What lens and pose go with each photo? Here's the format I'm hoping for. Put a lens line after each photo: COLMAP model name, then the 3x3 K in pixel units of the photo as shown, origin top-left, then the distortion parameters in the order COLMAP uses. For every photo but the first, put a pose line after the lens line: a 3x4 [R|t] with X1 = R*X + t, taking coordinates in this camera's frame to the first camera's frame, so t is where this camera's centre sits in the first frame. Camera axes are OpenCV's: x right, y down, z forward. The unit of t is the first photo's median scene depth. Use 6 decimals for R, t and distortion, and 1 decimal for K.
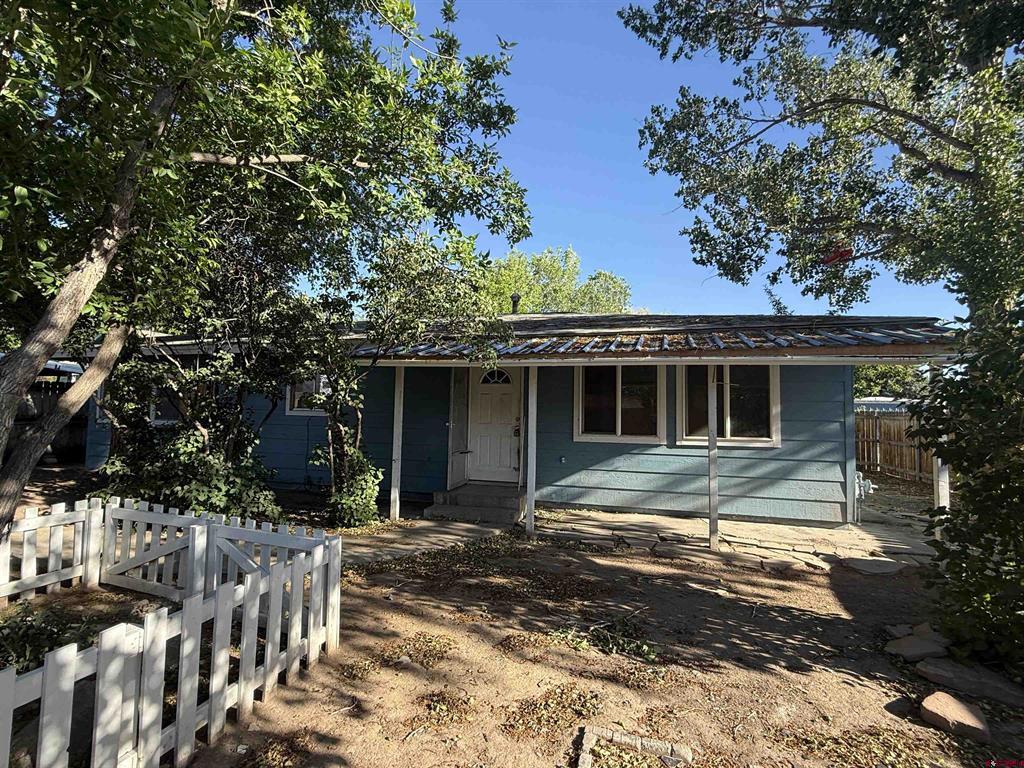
lens RADIAL K [[491.3, 0, 510.2], [0, 491.3, 382.0], [0, 0, 1]] dist [-0.001962, -0.000725]
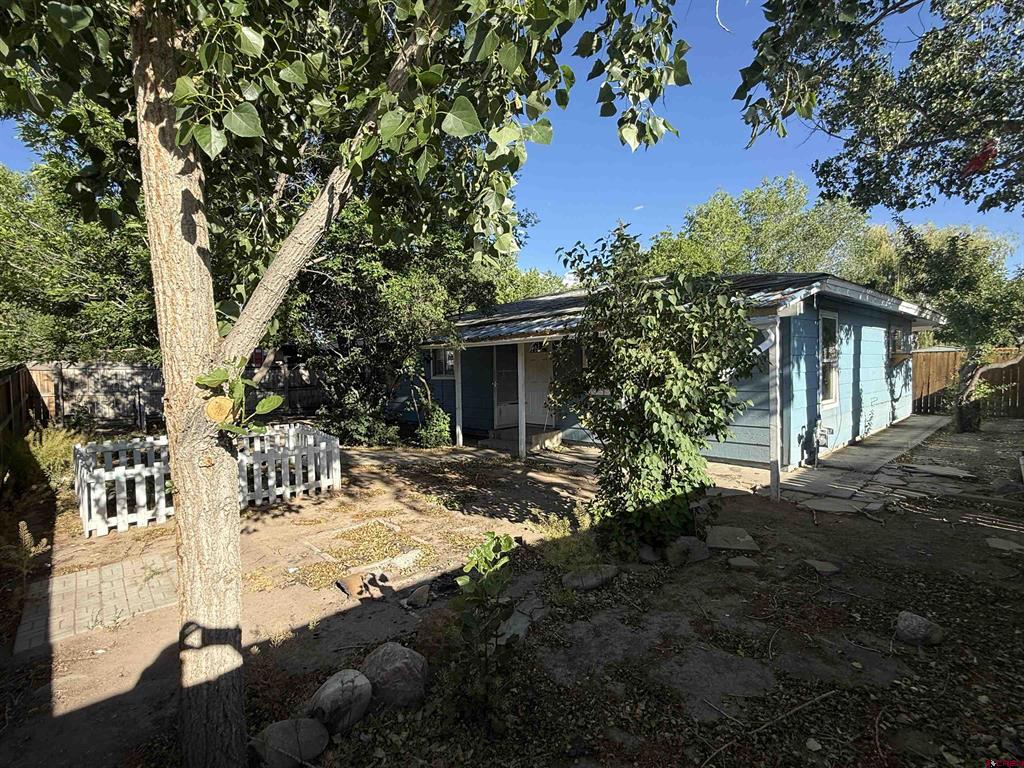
lens RADIAL K [[491.3, 0, 515.1], [0, 491.3, 386.0], [0, 0, 1]] dist [-0.001962, -0.000725]
pose [[0.864130, -0.020628, -0.502845, 1.489654], [0.071840, 0.993983, 0.082681, -0.049764], [0.498114, -0.107571, 0.860413, -0.478874]]
